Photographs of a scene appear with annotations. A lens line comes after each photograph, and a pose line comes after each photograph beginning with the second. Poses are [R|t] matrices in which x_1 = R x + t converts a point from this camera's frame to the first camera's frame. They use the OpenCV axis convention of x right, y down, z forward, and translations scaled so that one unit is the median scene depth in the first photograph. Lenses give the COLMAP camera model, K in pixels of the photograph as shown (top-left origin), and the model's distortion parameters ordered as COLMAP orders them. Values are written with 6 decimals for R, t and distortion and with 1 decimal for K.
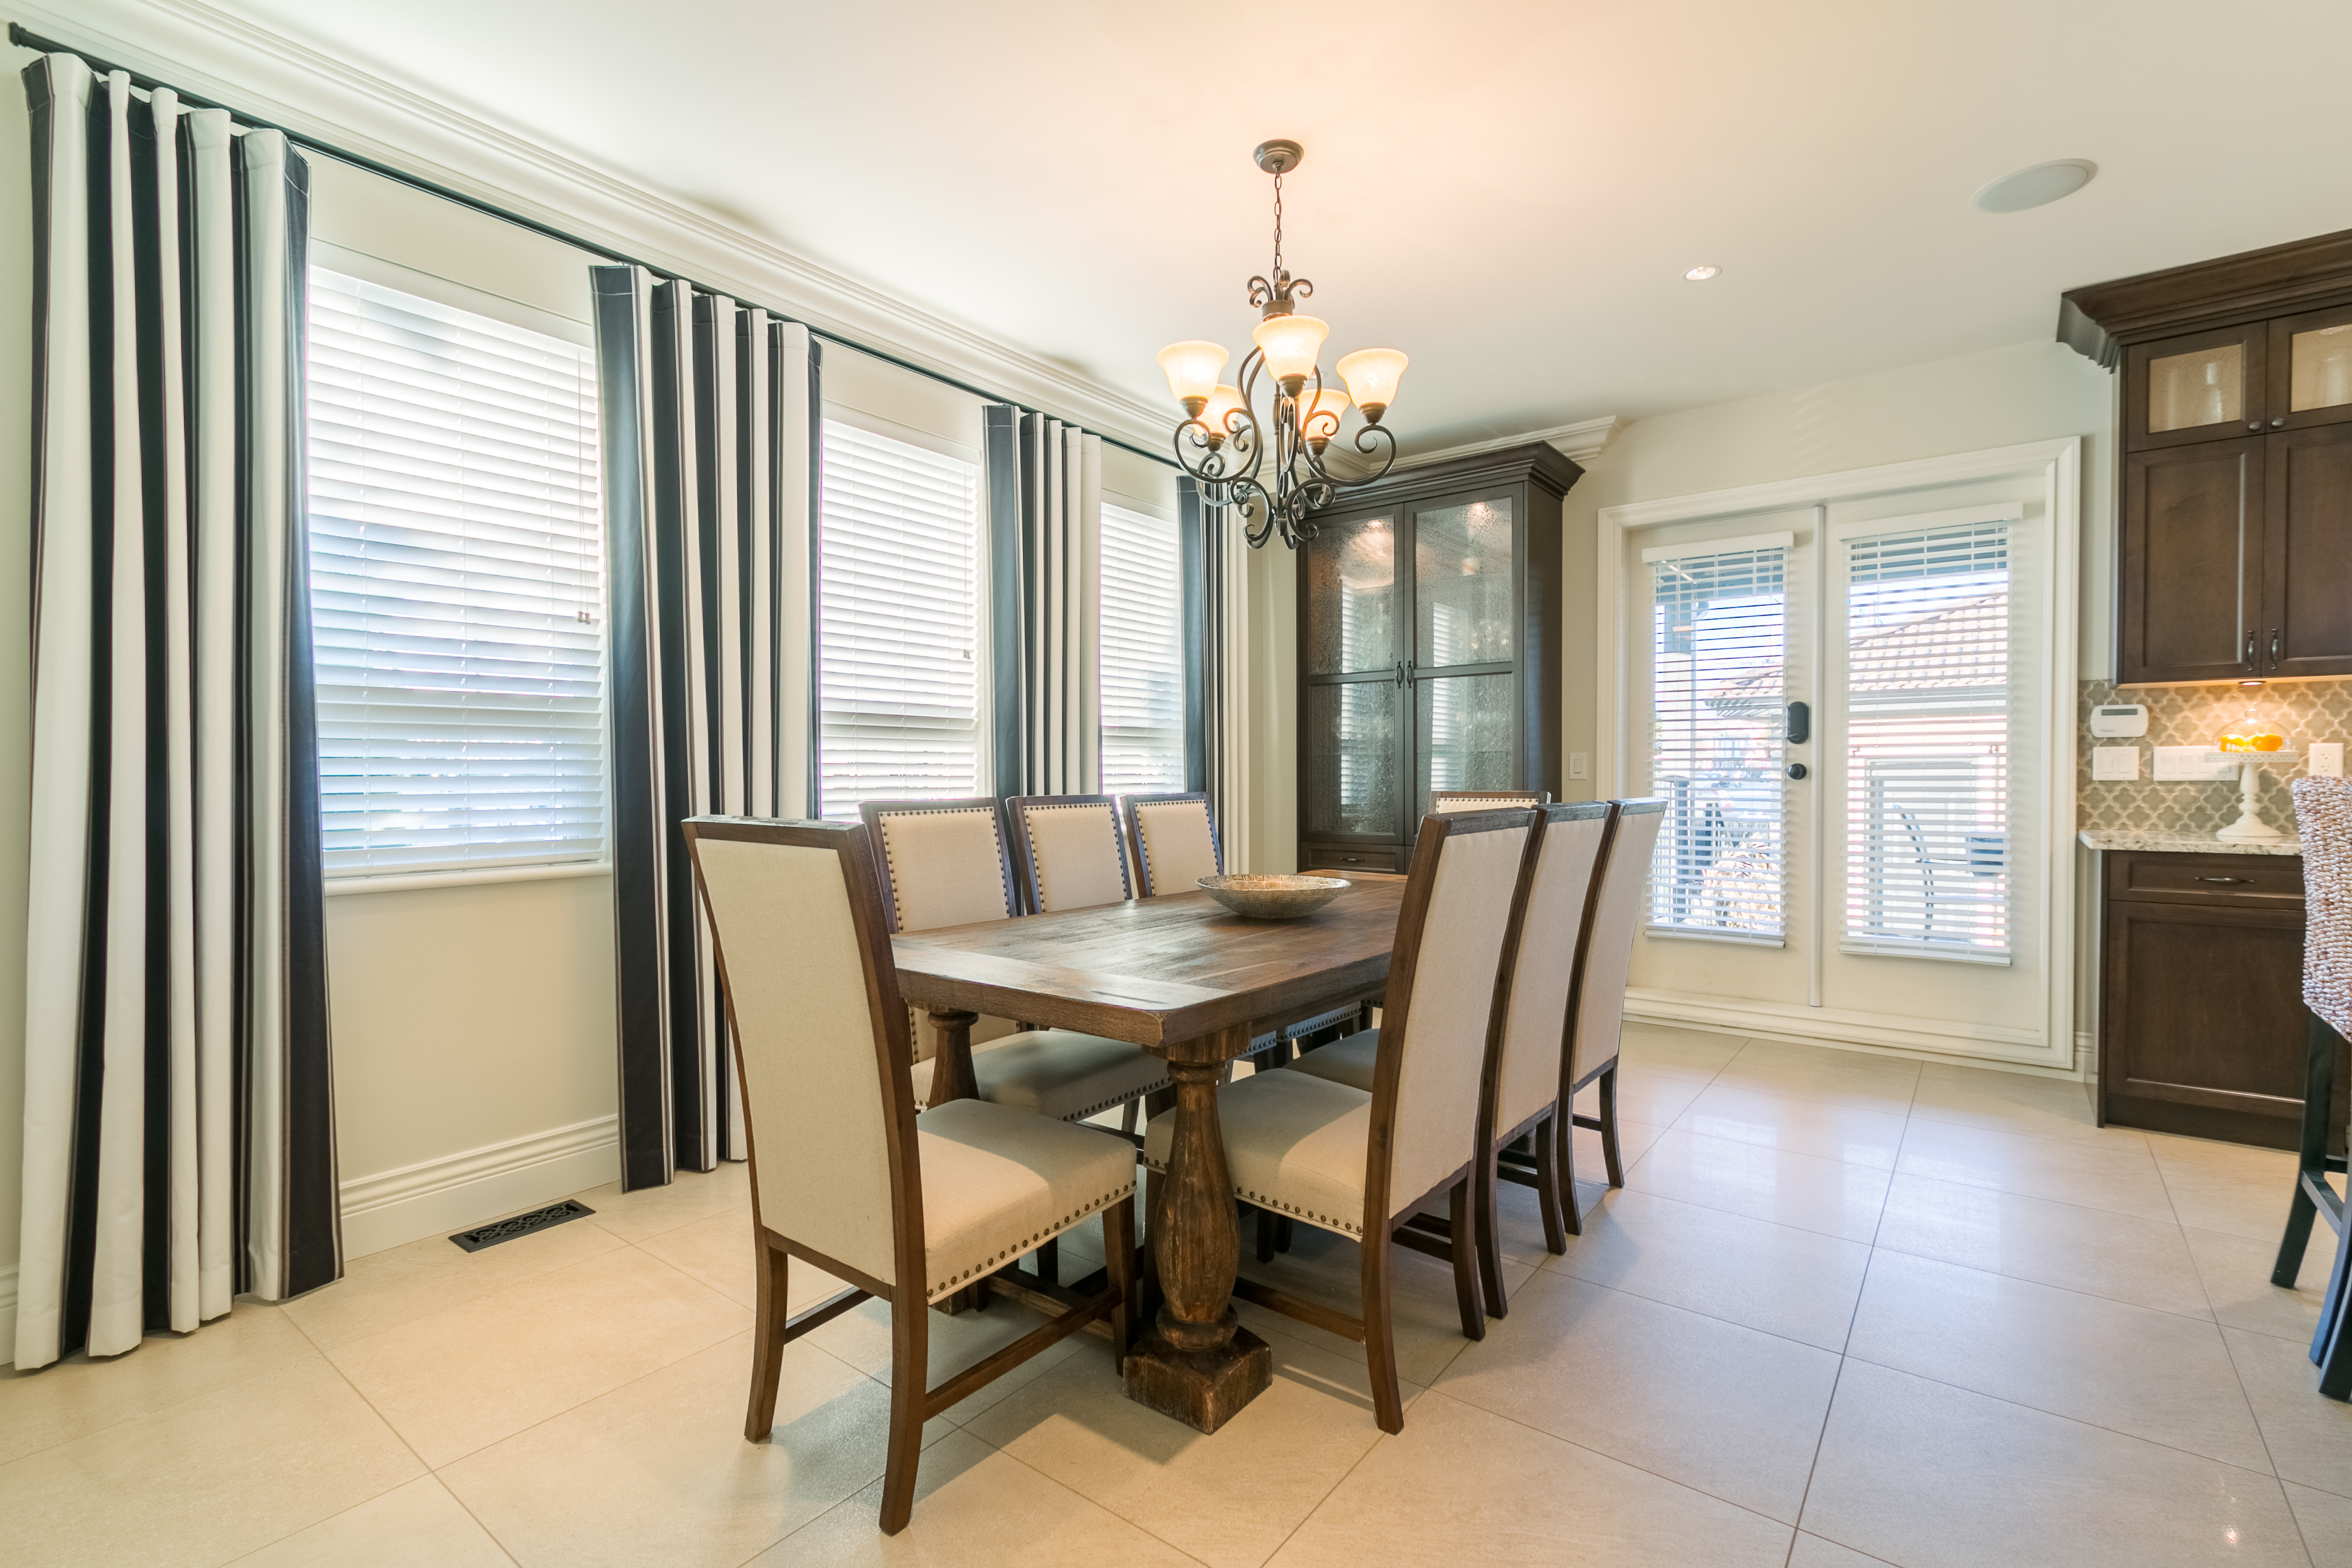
lens RADIAL K [[1058.7, 0, 1212.5], [0, 1058.7, 799.6], [0, 0, 1]] dist [0.002465, -0.000490]
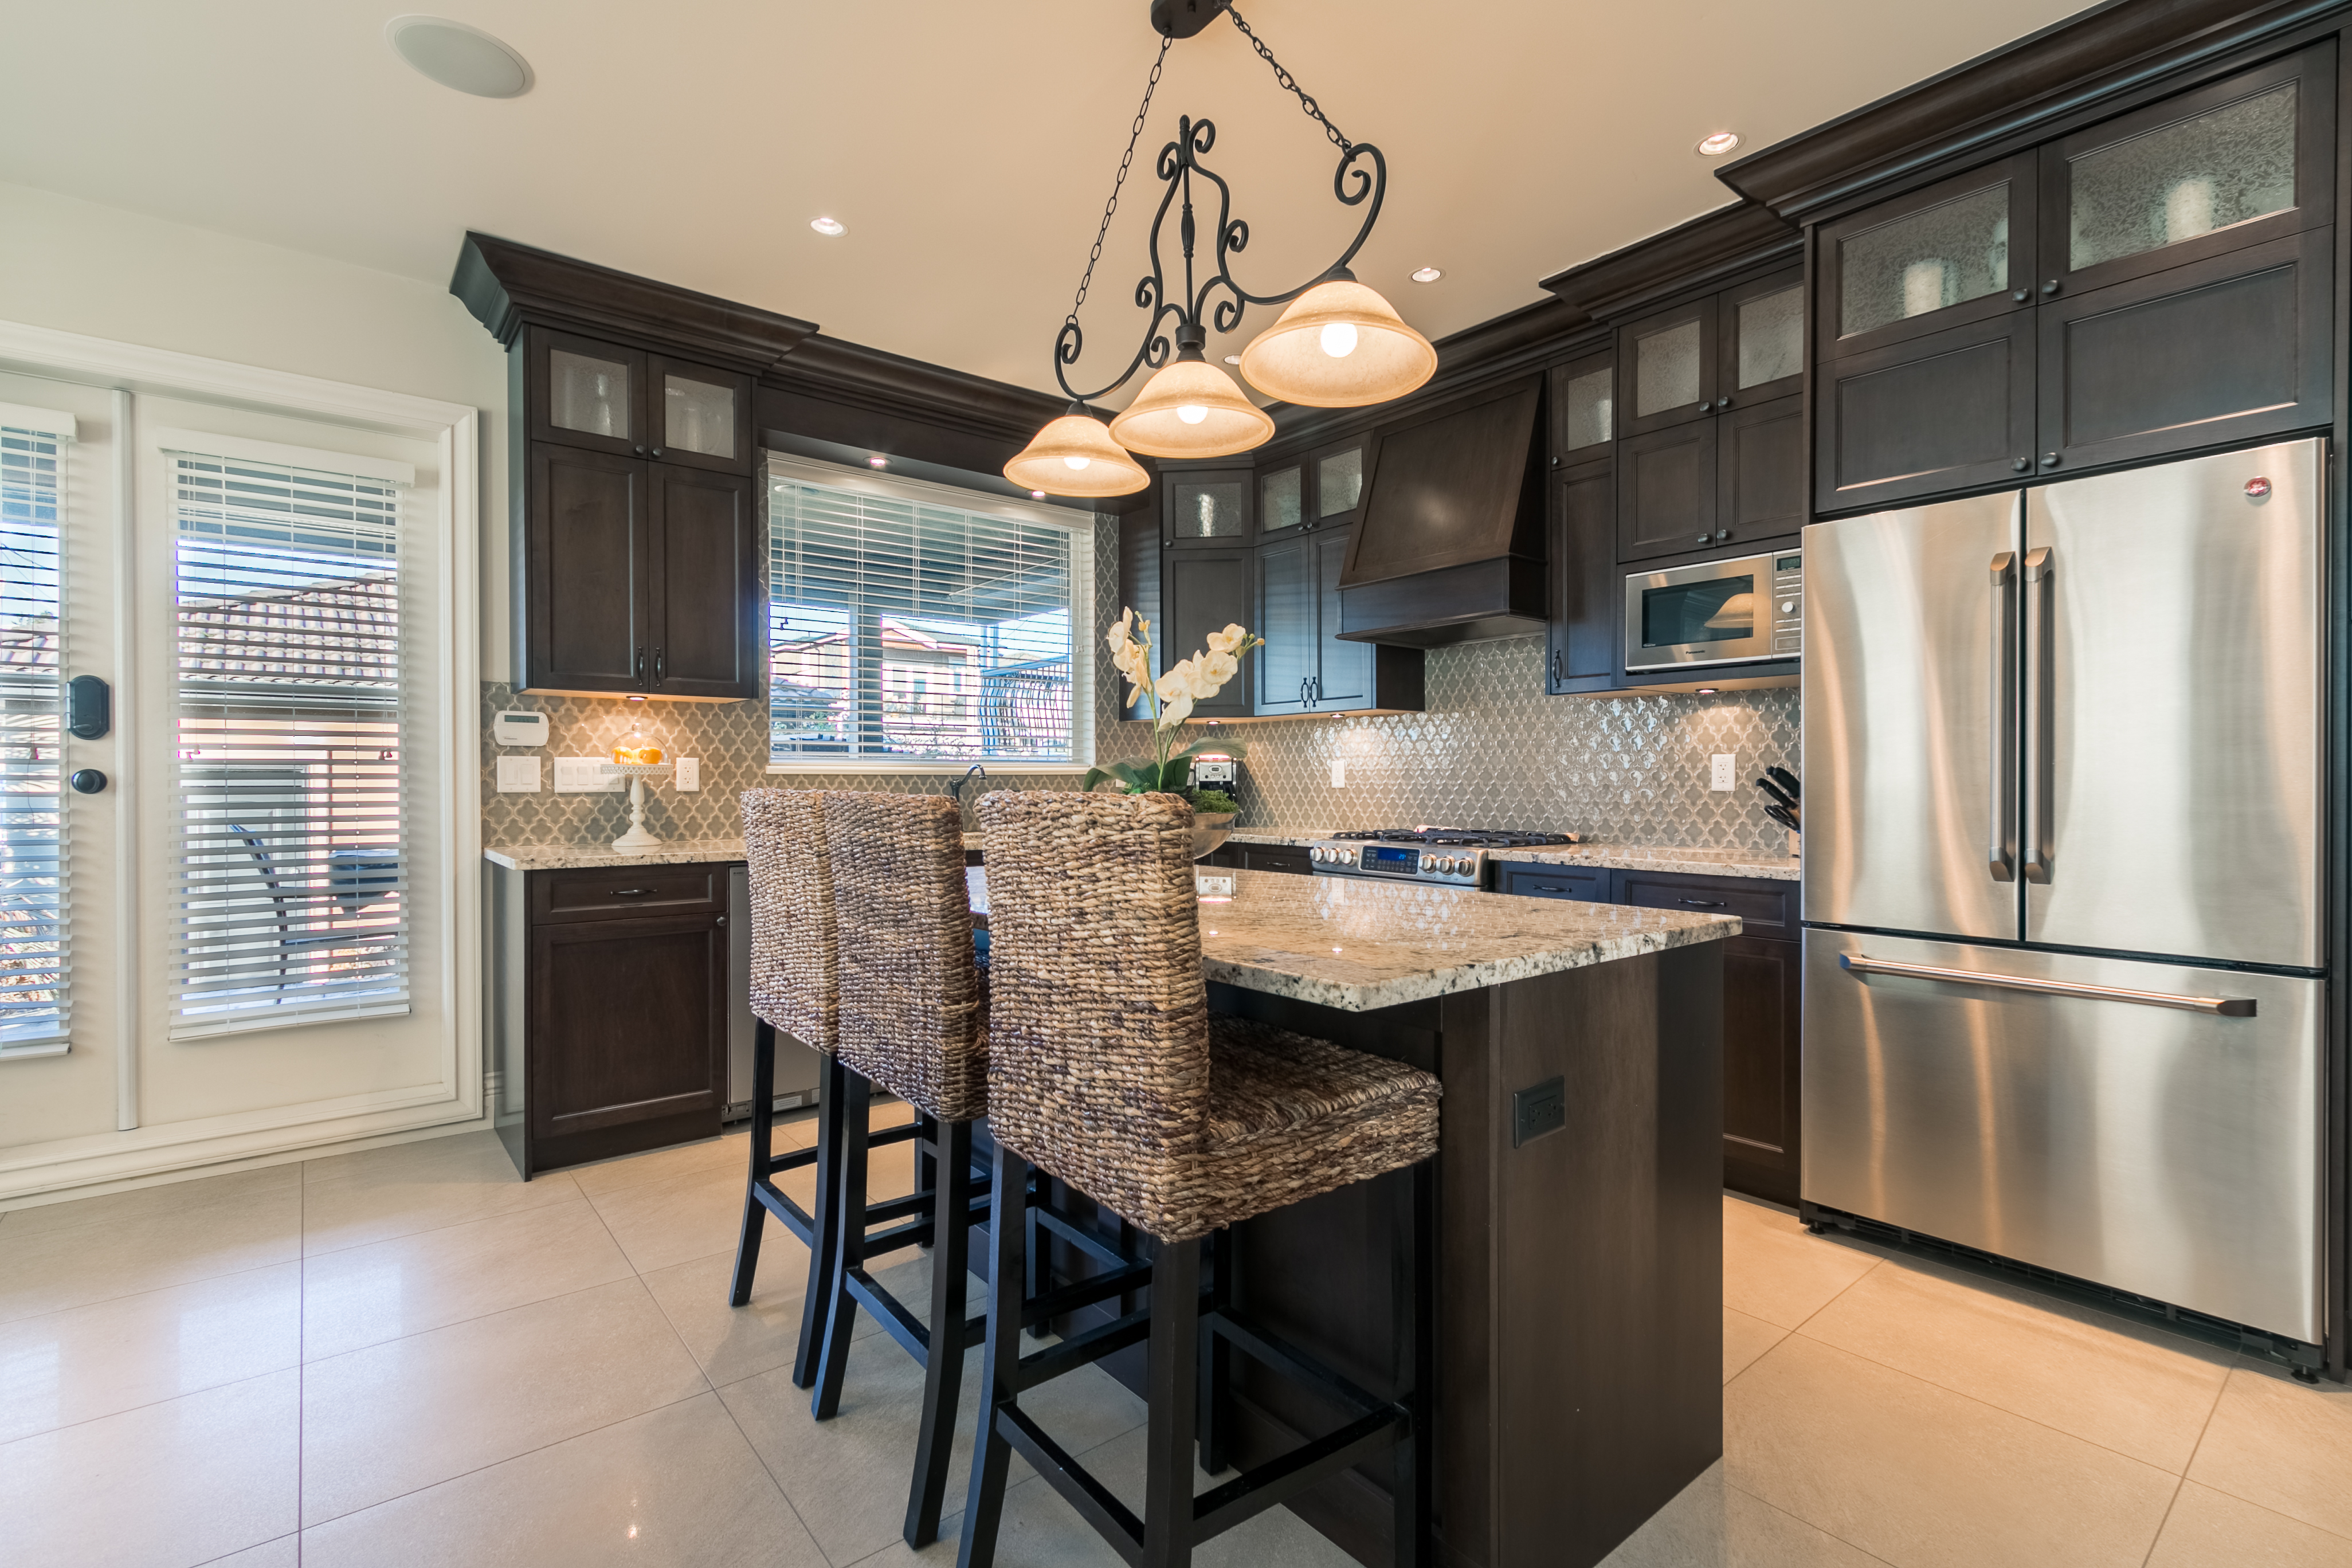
lens RADIAL K [[1068.5, 0, 1167.3], [0, 1068.5, 787.9], [0, 0, 1]] dist [0.003254, -0.000736]
pose [[0.251715, -0.002294, 0.967799, 0.091614], [0.022078, 0.999751, -0.003373, -0.006548], [-0.967550, 0.022216, 0.251703, 0.222402]]
